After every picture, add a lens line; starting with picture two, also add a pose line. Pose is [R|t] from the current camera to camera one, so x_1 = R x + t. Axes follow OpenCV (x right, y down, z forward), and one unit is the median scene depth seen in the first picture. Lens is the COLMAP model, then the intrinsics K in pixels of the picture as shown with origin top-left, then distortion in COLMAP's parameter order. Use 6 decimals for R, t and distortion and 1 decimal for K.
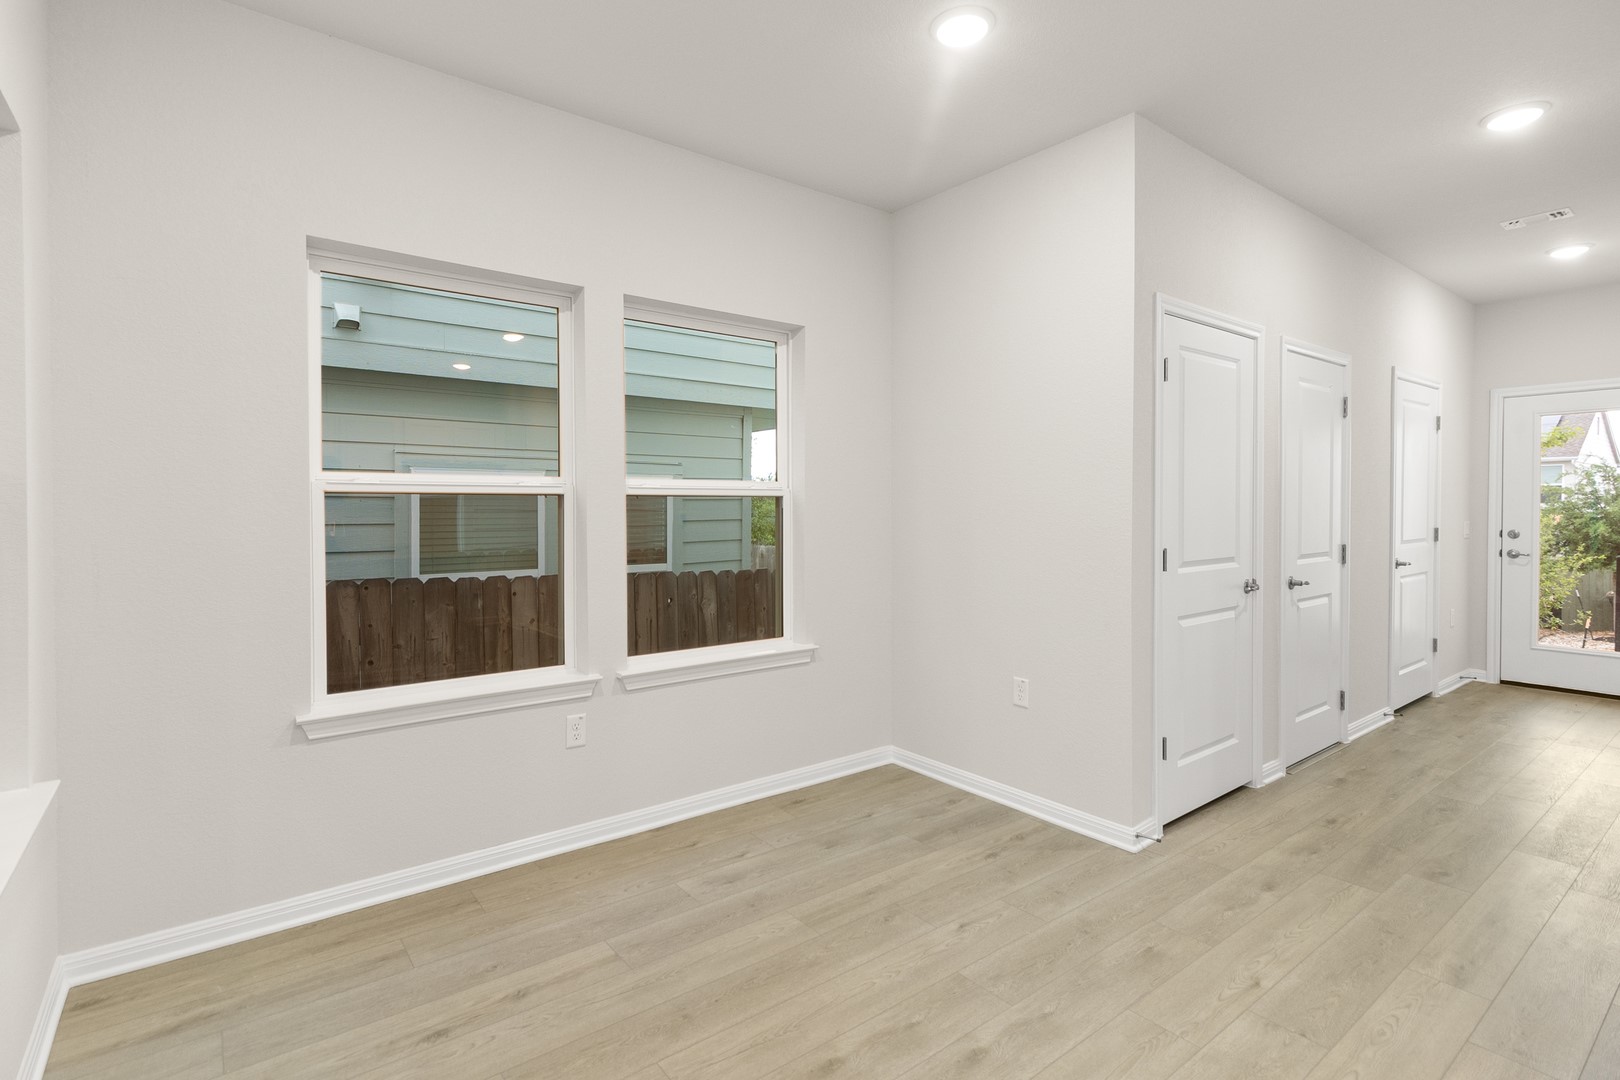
lens RADIAL K [[750.5, 0, 791.6], [0, 750.5, 516.9], [0, 0, 1]] dist [0.004118, 0.000510]
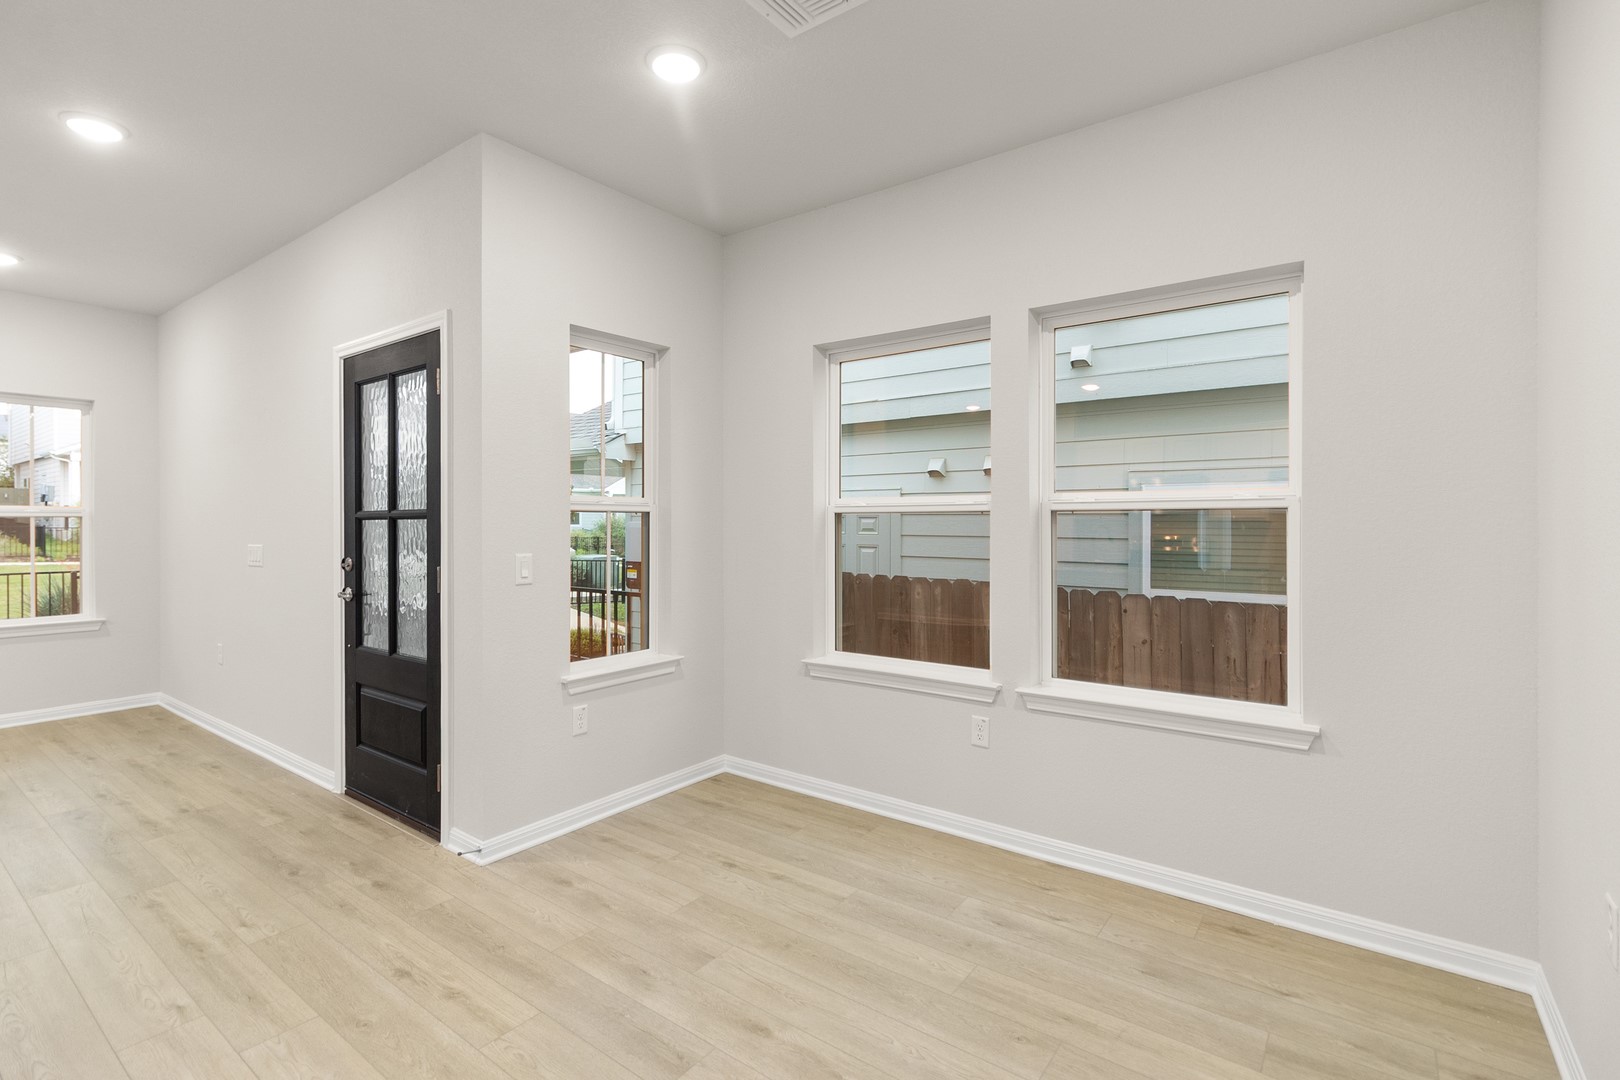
lens RADIAL K [[750.5, 0, 781.6], [0, 750.5, 524.7], [0, 0, 1]] dist [0.004118, 0.000510]
pose [[0.281912, 0.002356, -0.959437, 0.569939], [-0.012982, 0.999915, -0.001359, -0.004534], [0.959352, 0.012838, 0.281919, 0.363218]]
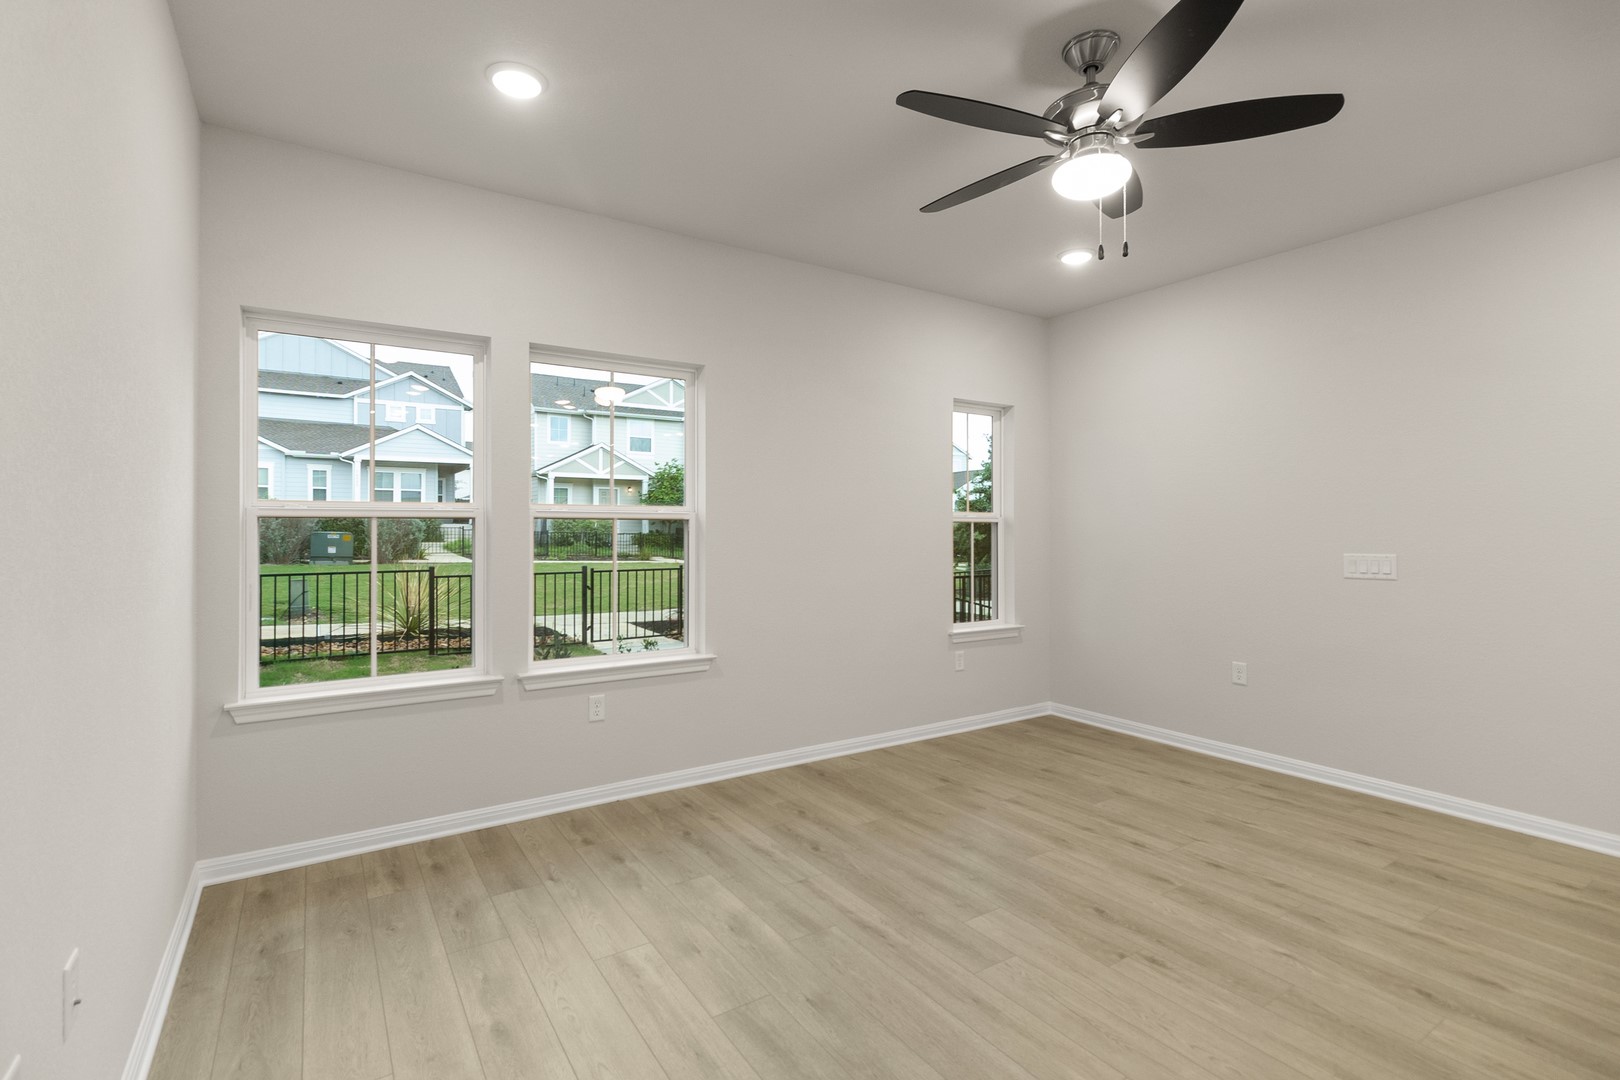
lens RADIAL K [[750.5, 0, 793.5], [0, 750.5, 520.9], [0, 0, 1]] dist [0.004118, 0.000510]
pose [[-0.065000, -0.011929, -0.997814, 0.248442], [-0.014375, 0.999836, -0.011017, 0.015389], [0.997782, 0.013627, -0.065161, -0.882269]]
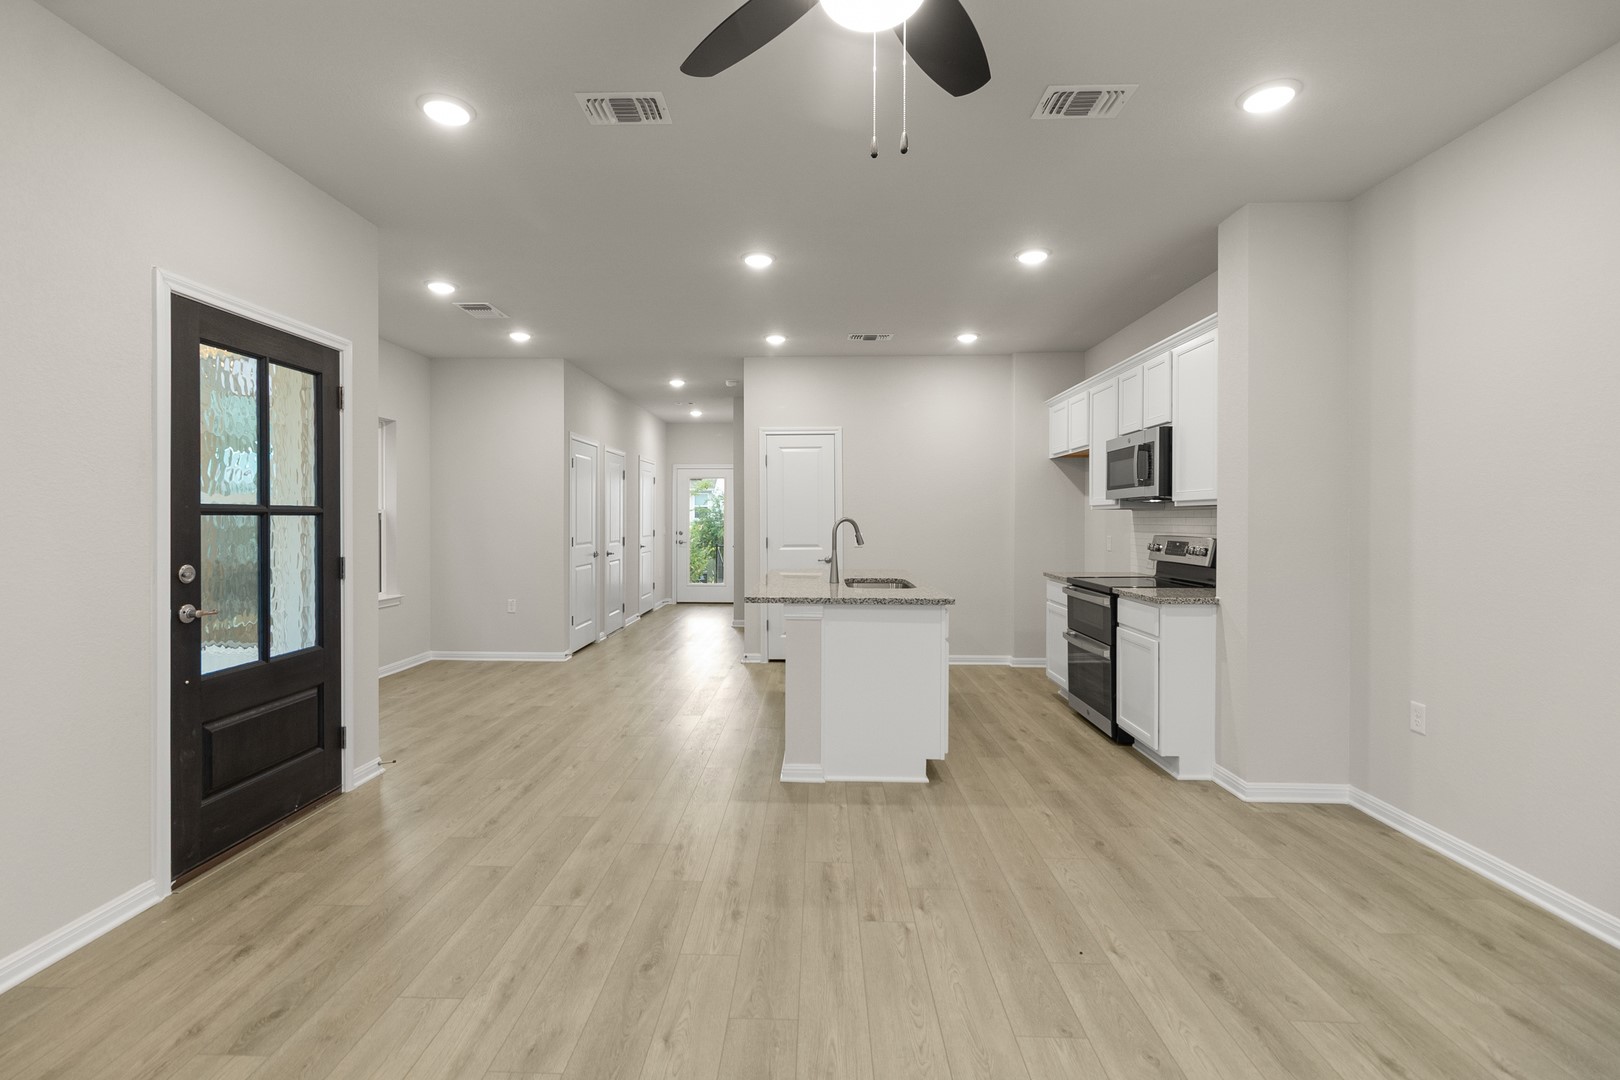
lens RADIAL K [[750.5, 0, 786.3], [0, 750.5, 521.6], [0, 0, 1]] dist [0.004118, 0.000510]
pose [[0.624578, 0.000593, 0.780962, -0.827708], [0.008223, 0.999939, -0.007335, 0.013279], [-0.780919, 0.011004, 0.624535, -0.900127]]
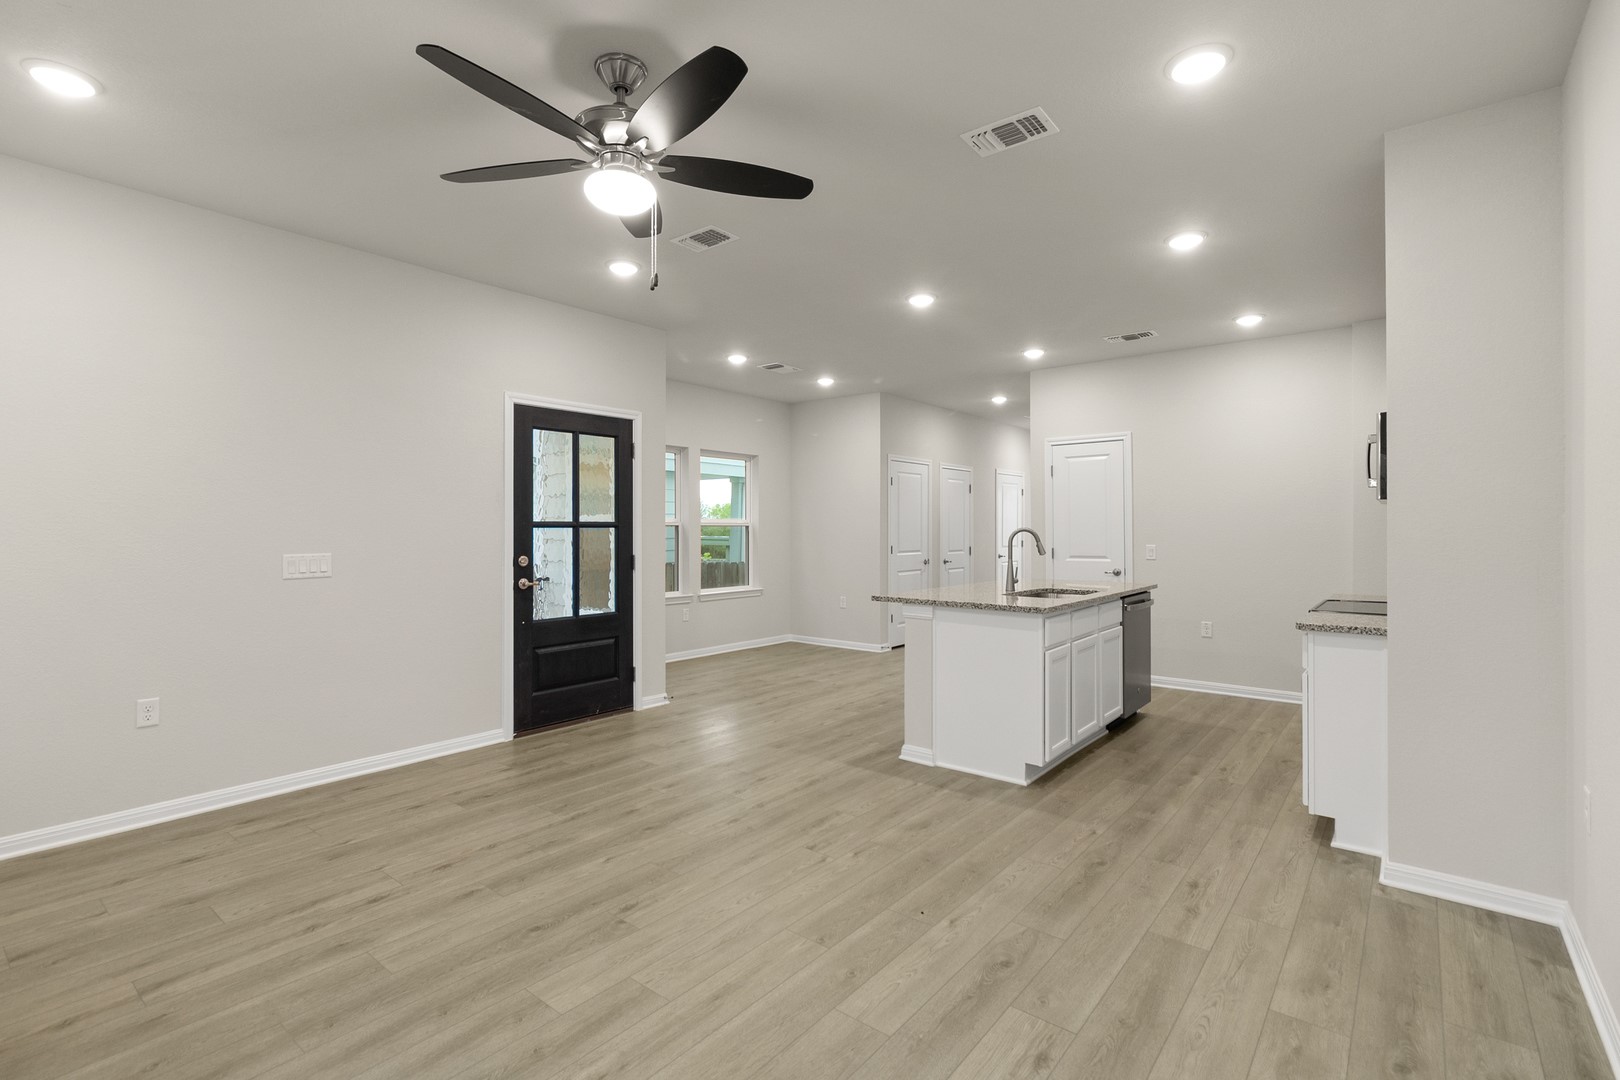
lens RADIAL K [[750.5, 0, 792.6], [0, 750.5, 530.9], [0, 0, 1]] dist [0.004118, 0.000510]
pose [[0.970229, 0.001408, 0.242185, -0.457363], [0.001617, 0.999923, -0.012291, 0.018596], [-0.242184, 0.012316, 0.970152, -1.383356]]
